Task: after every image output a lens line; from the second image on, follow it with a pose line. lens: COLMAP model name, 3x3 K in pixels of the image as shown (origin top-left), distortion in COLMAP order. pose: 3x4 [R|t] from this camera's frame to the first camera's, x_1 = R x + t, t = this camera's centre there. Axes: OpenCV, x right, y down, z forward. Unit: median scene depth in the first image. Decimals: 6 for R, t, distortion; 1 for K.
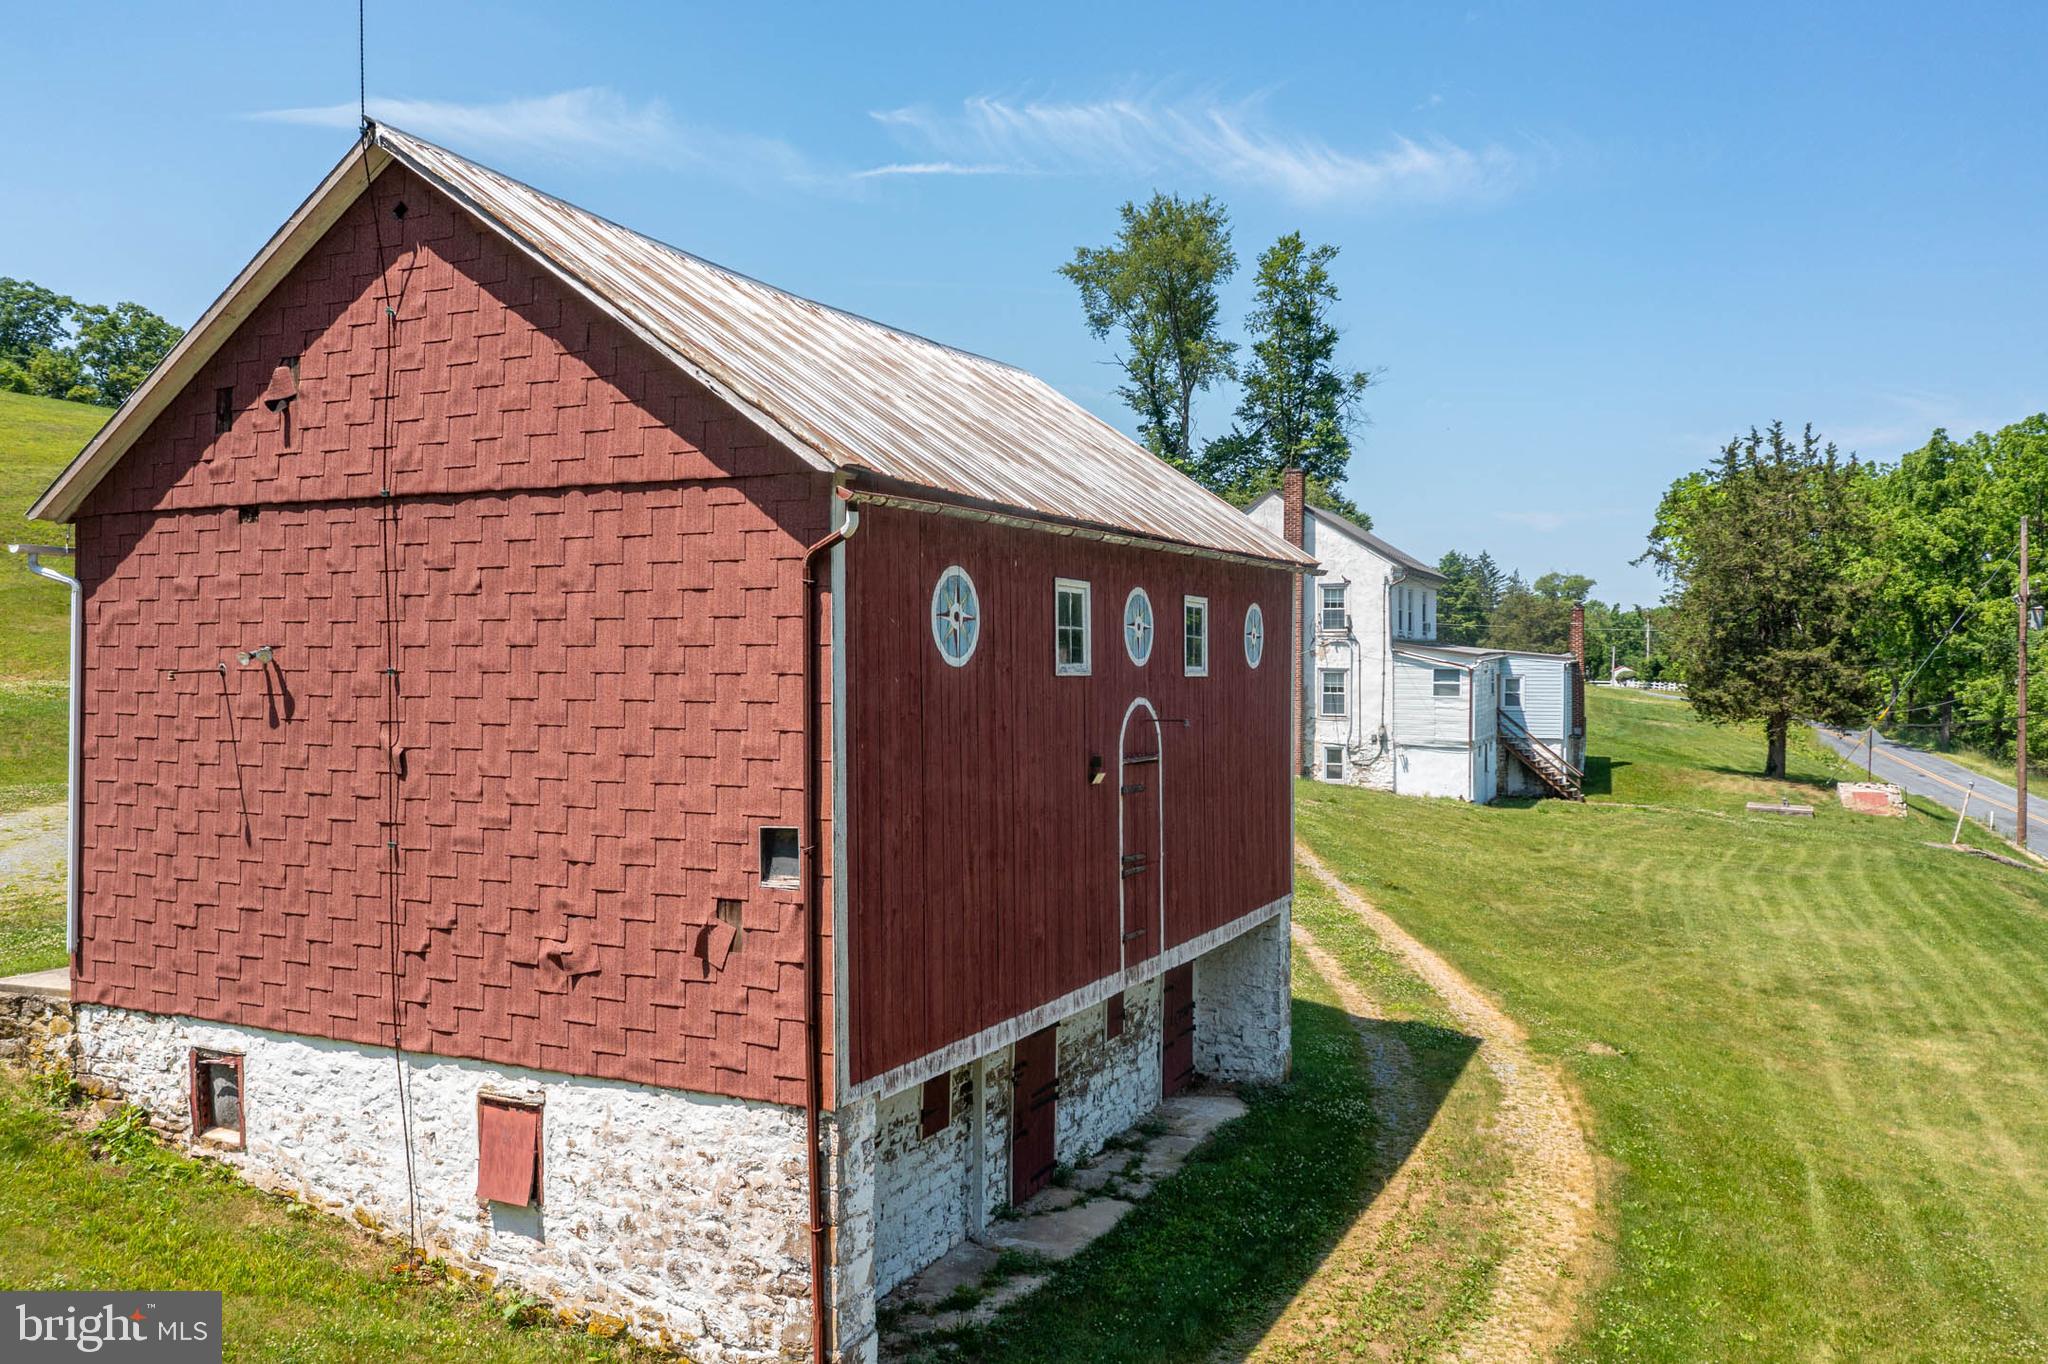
lens RADIAL K [[1619.3, 0, 1024.0], [0, 1619.3, 682.0], [0, 0, 1]] dist [0.005321, 0.004018]
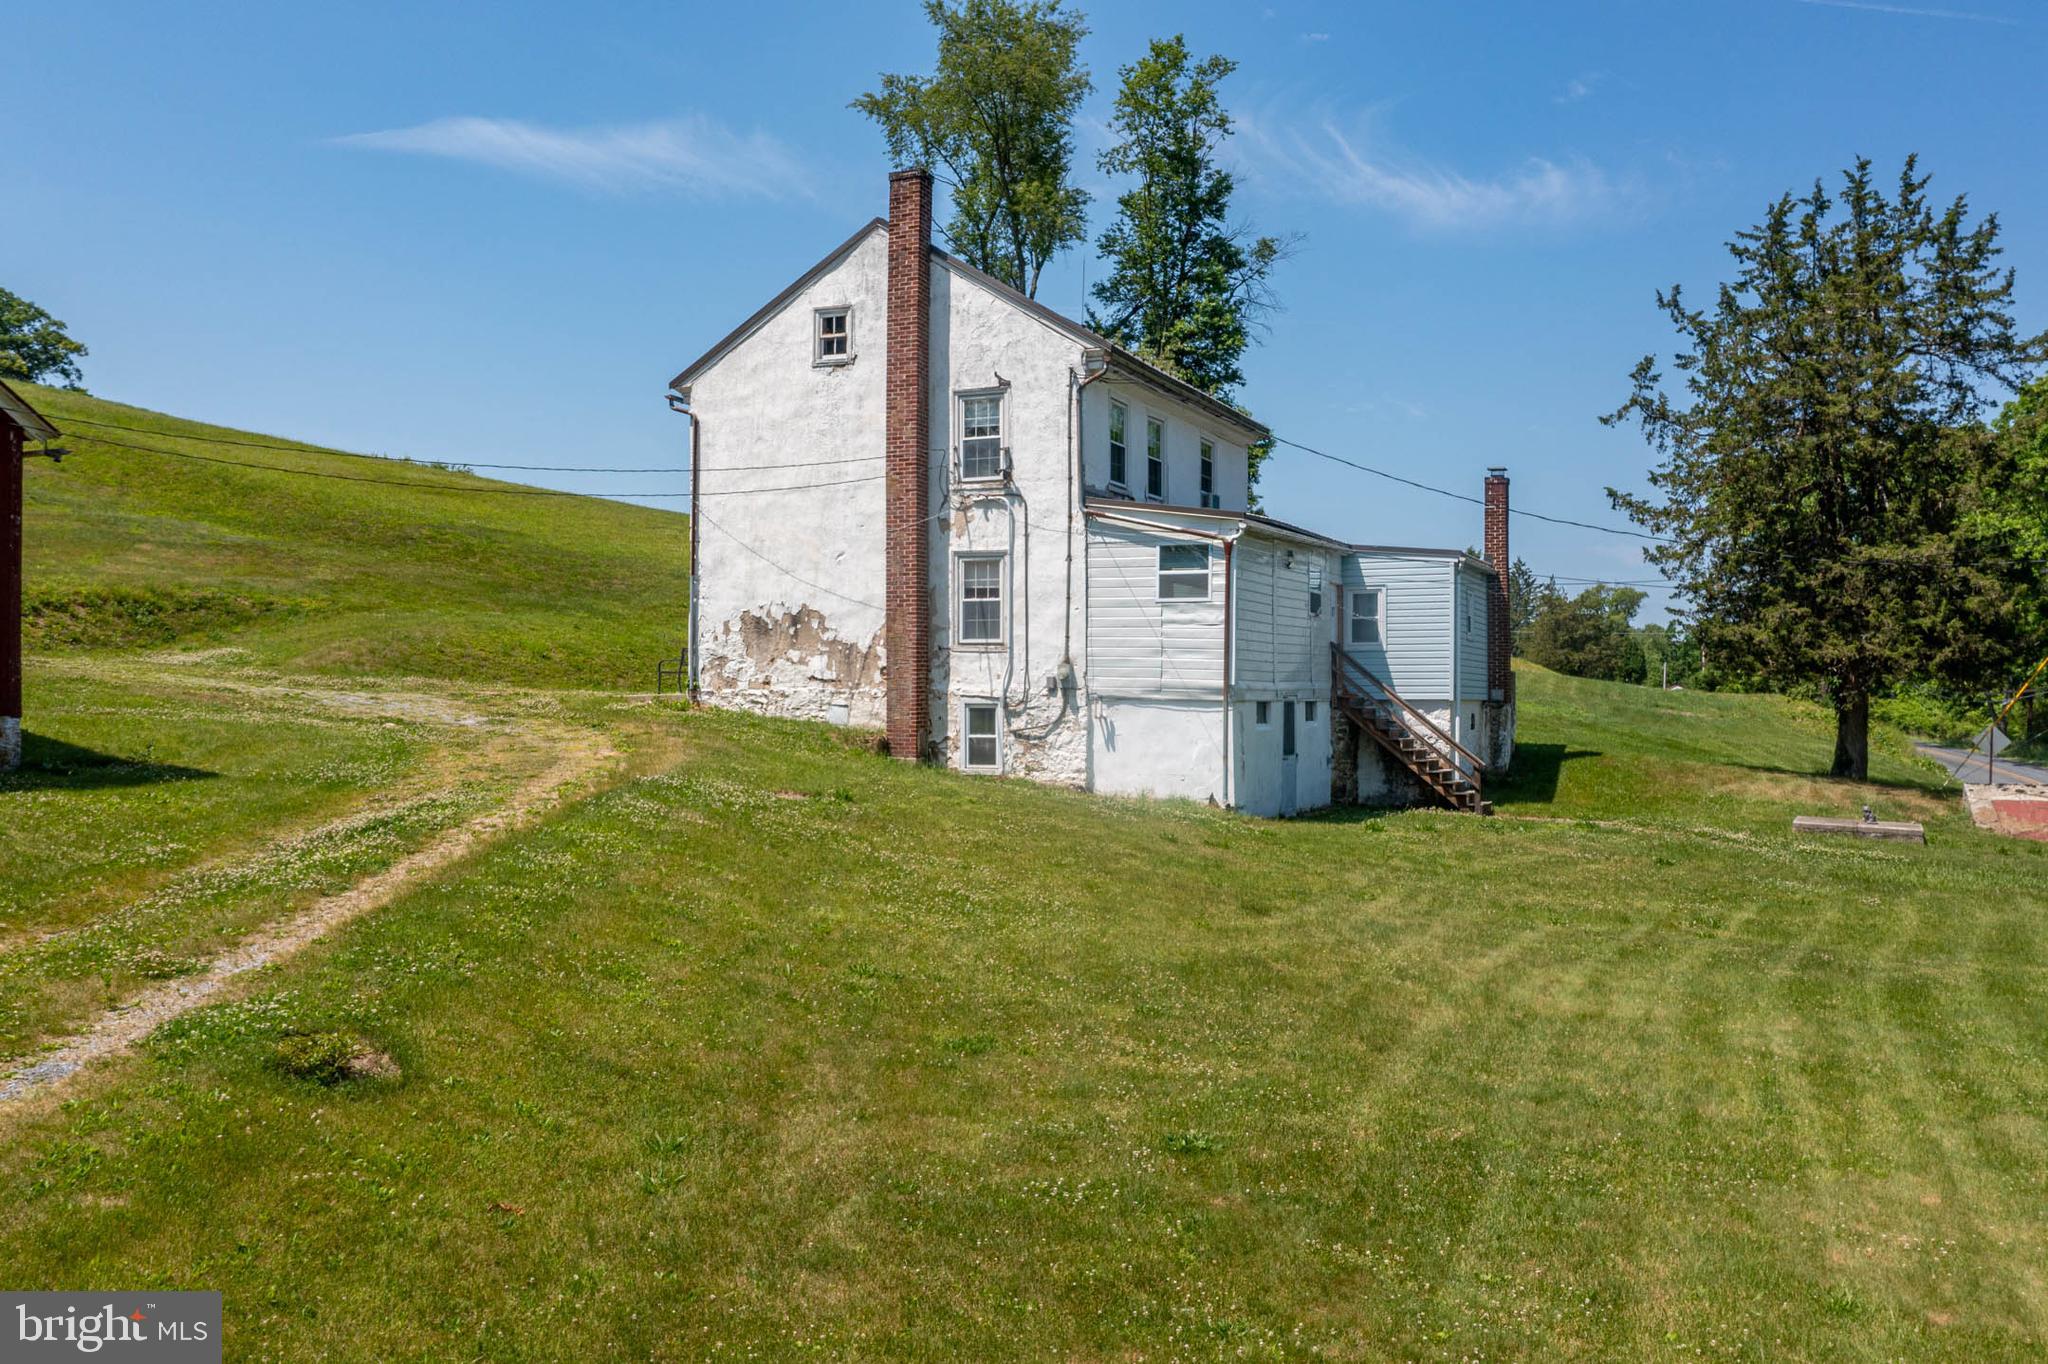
lens RADIAL K [[1653.7, 0, 1014.9], [0, 1653.7, 687.4], [0, 0, 1]] dist [0.010727, -0.008727]
pose [[0.999351, 0.001285, -0.036003, 0.219371], [-0.002008, 0.999797, -0.020034, 0.045320], [0.035970, 0.020093, 0.999151, 0.467637]]
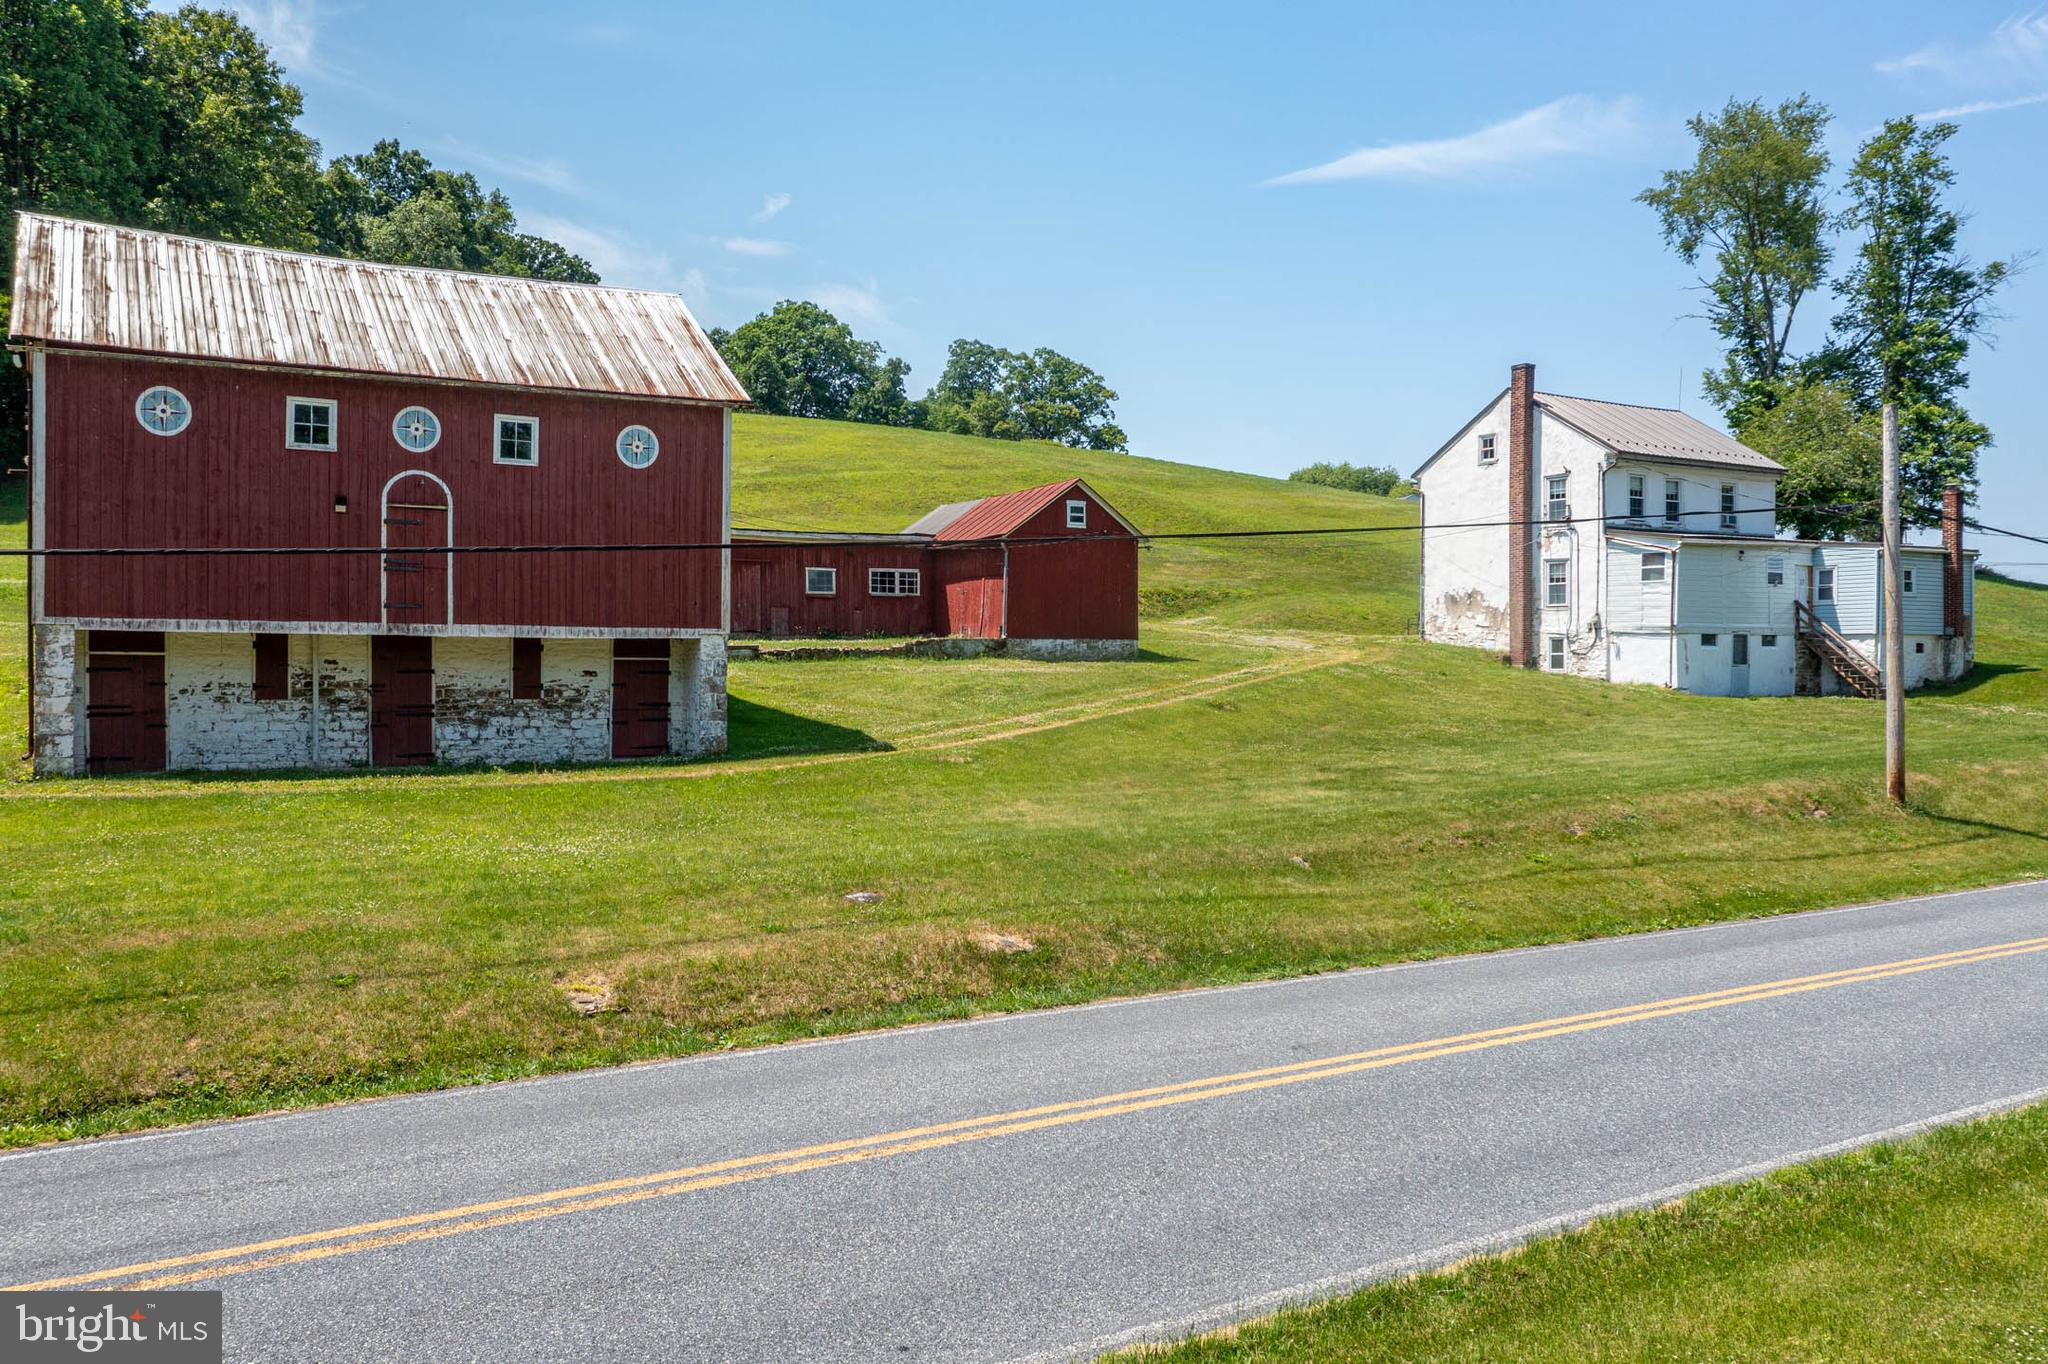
lens RADIAL K [[1614.8, 0, 1024.0], [0, 1614.8, 682.0], [0, 0, 1]] dist [-0.000181, -0.004498]
pose [[0.825395, 0.004734, -0.564535, 0.480756], [-0.006638, 0.999977, -0.001320, 0.071123], [0.564516, 0.004837, 0.825408, -0.014692]]
